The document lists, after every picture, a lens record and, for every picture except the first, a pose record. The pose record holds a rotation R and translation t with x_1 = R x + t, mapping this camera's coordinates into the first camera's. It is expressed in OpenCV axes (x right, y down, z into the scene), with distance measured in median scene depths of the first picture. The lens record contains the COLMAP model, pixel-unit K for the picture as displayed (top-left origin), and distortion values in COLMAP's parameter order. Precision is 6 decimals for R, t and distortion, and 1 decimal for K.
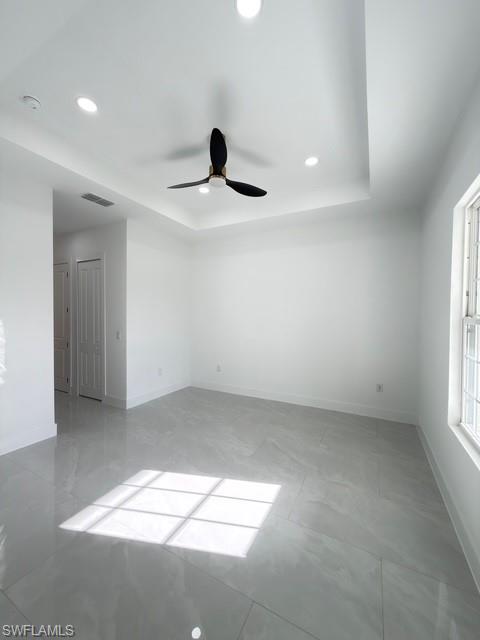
lens RADIAL K [[255.4, 0, 239.3], [0, 255.4, 320.9], [0, 0, 1]] dist [0.000607, -0.000284]
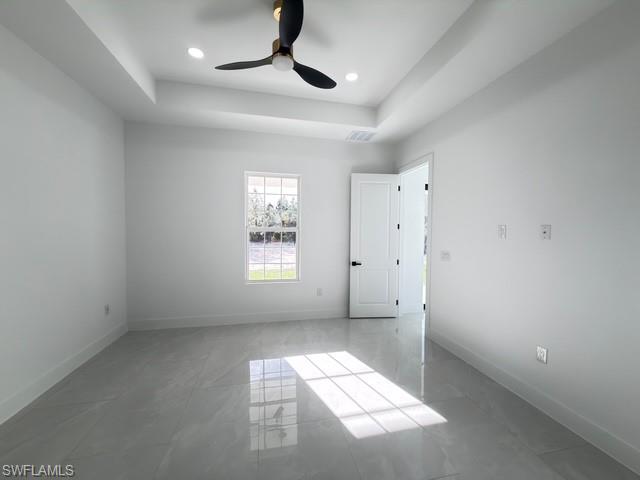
lens RADIAL K [[255.4, 0, 319.8], [0, 255.4, 239.3], [0, 0, 1]] dist [0.000607, -0.000284]
pose [[-0.654662, -0.033628, 0.755173, -1.028050], [-0.002300, 0.999094, 0.042495, -0.018972], [-0.755918, 0.026083, -0.654146, 1.885101]]
